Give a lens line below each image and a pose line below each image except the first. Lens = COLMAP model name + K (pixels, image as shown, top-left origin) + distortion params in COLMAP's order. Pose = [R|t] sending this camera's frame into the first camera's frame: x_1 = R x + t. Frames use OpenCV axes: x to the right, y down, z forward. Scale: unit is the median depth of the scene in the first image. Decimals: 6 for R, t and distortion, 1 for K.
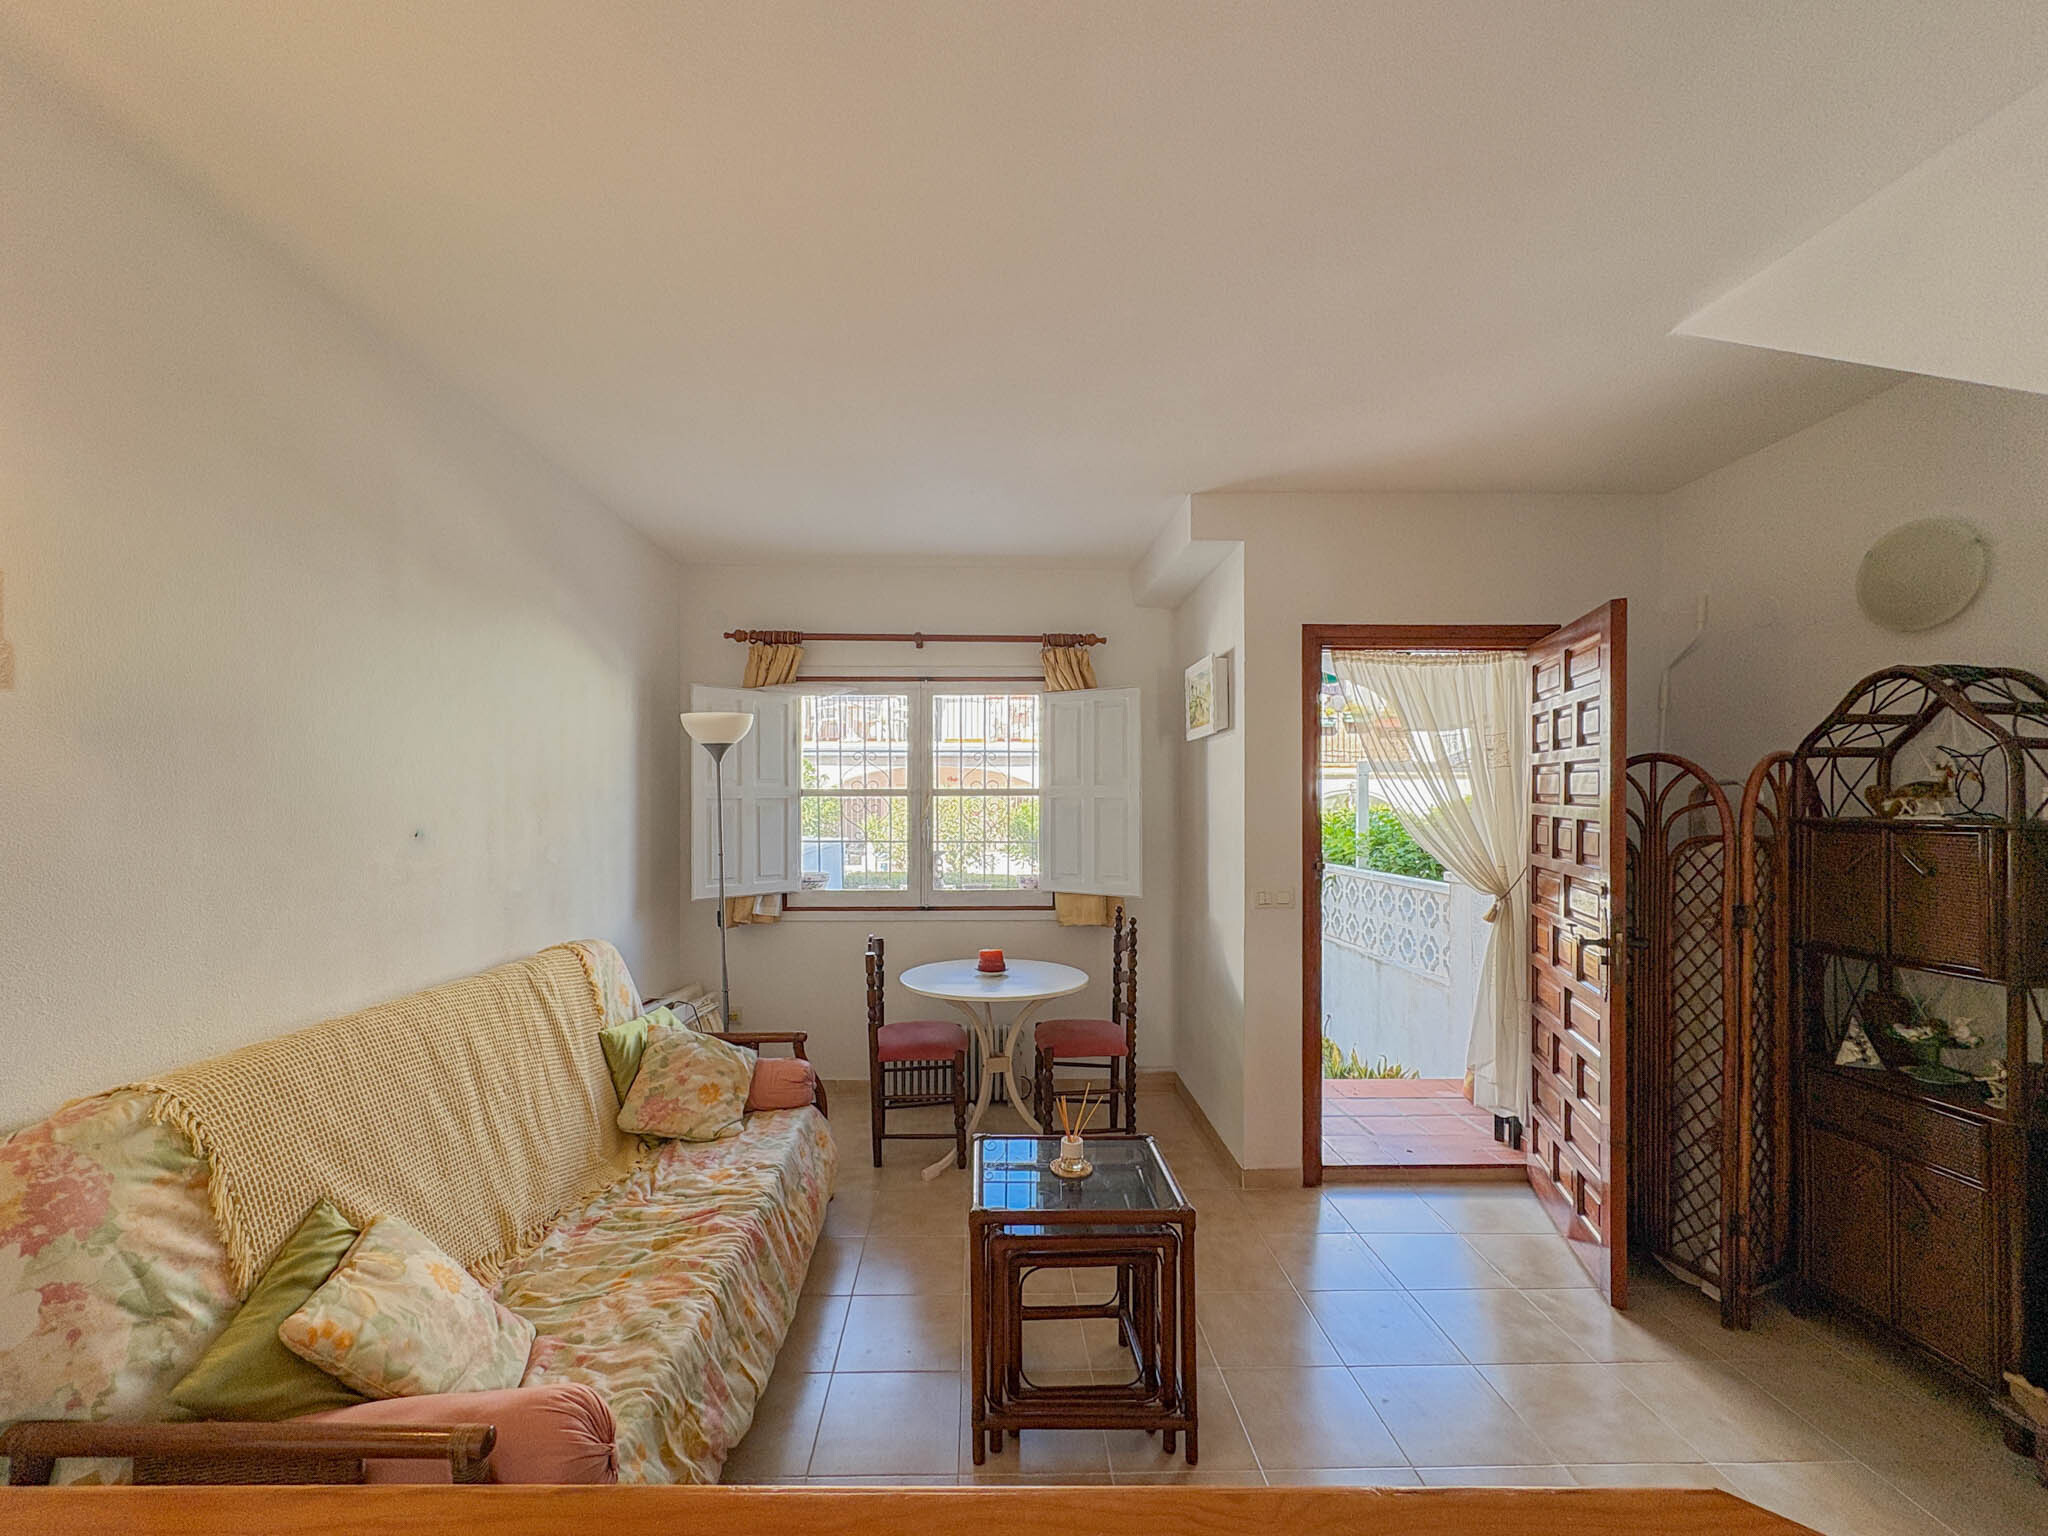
lens RADIAL K [[820.2, 0, 1029.6], [0, 820.2, 796.5], [0, 0, 1]] dist [-0.003572, 0.000277]
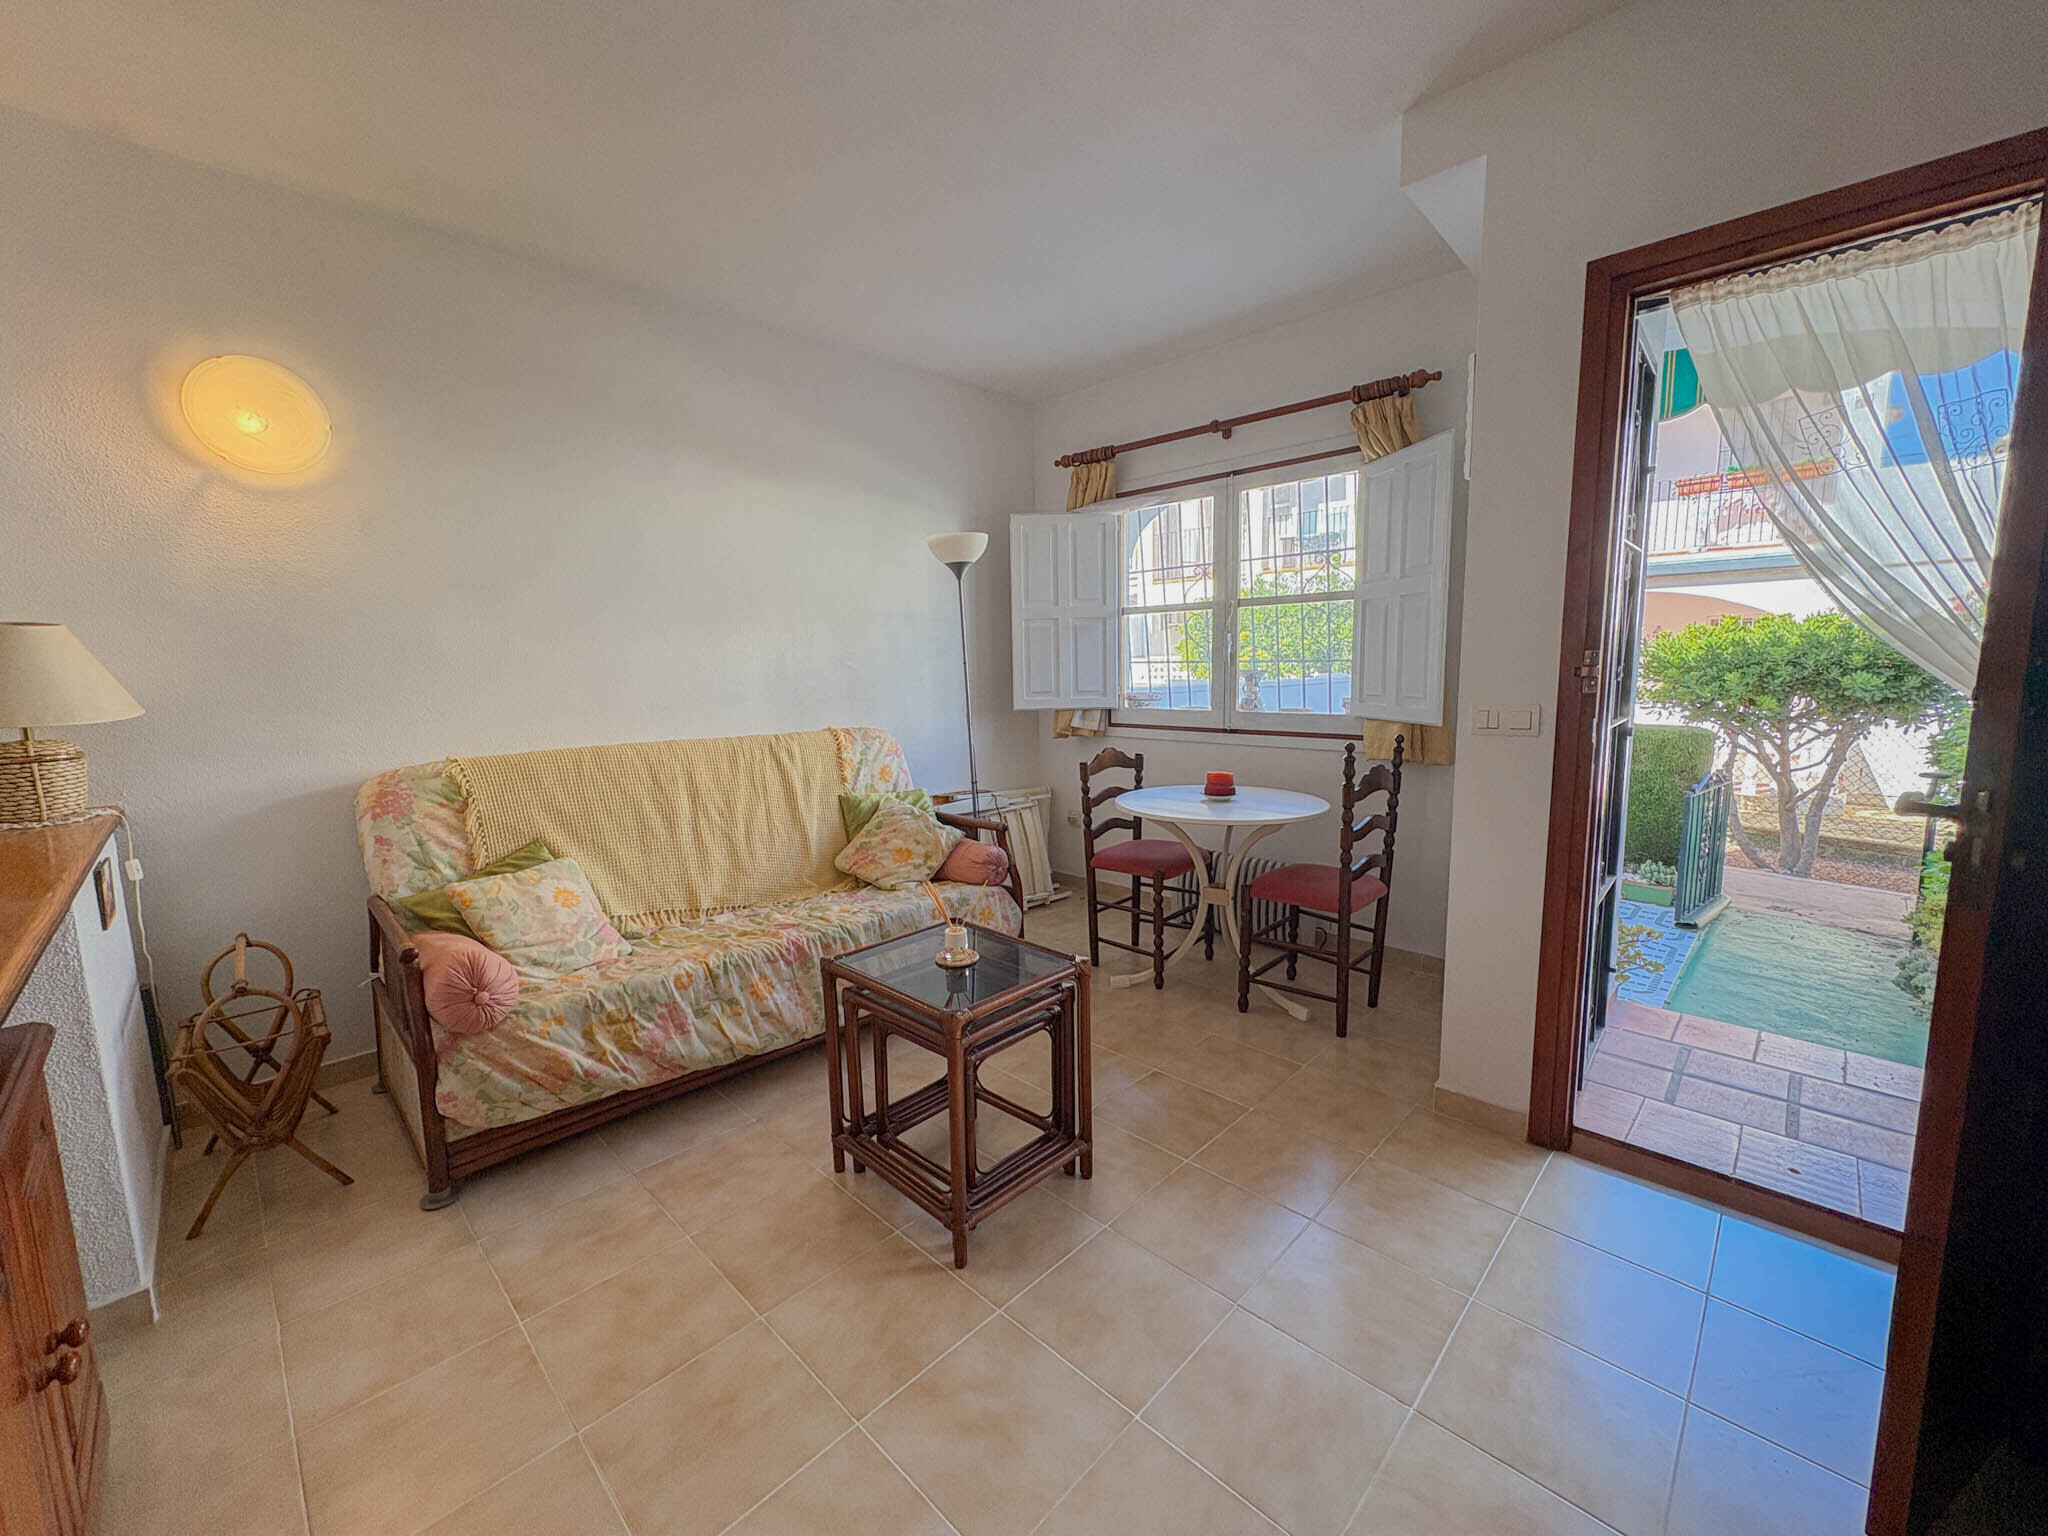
lens RADIAL K [[820.2, 0, 1023.8], [0, 820.2, 764.4], [0, 0, 1]] dist [-0.003572, 0.000277]
pose [[0.701450, 0.078132, -0.708423, 0.518981], [0.024176, 0.990793, 0.133212, 0.063745], [0.712308, -0.110568, 0.693103, 0.268588]]
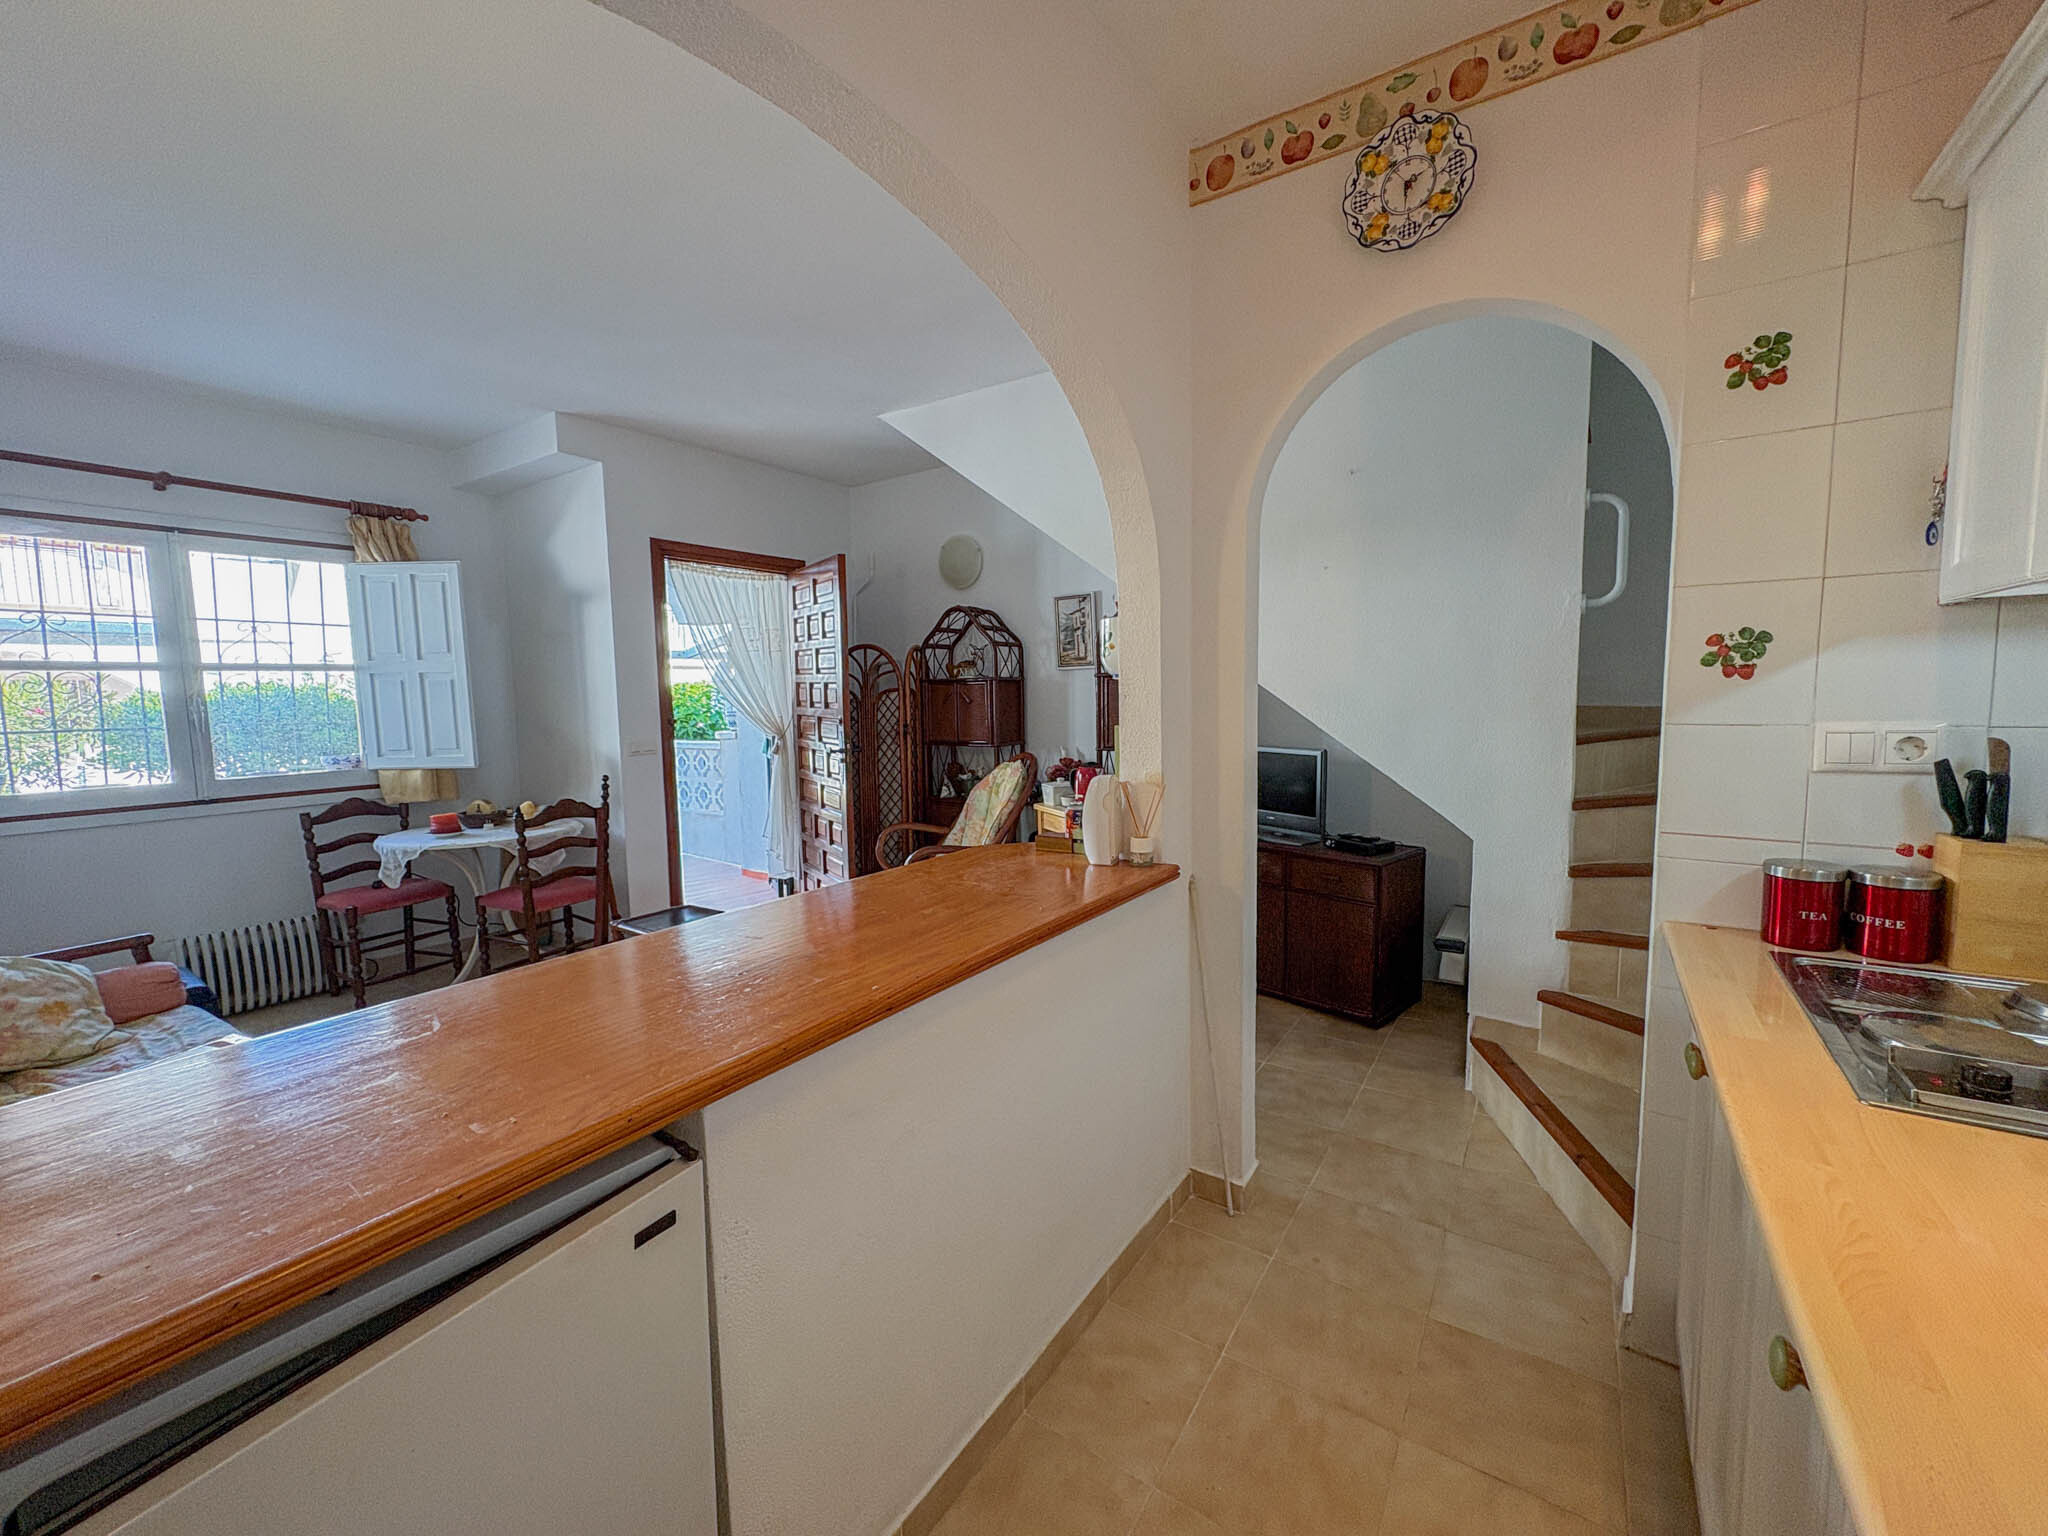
lens RADIAL K [[820.2, 0, 1018.6], [0, 820.2, 771.6], [0, 0, 1]] dist [-0.003572, 0.000277]
pose [[0.567483, -0.090497, 0.818397, -0.482087], [0.015433, 0.994936, 0.099317, 0.046864], [-0.823241, -0.043730, 0.566006, -0.271763]]
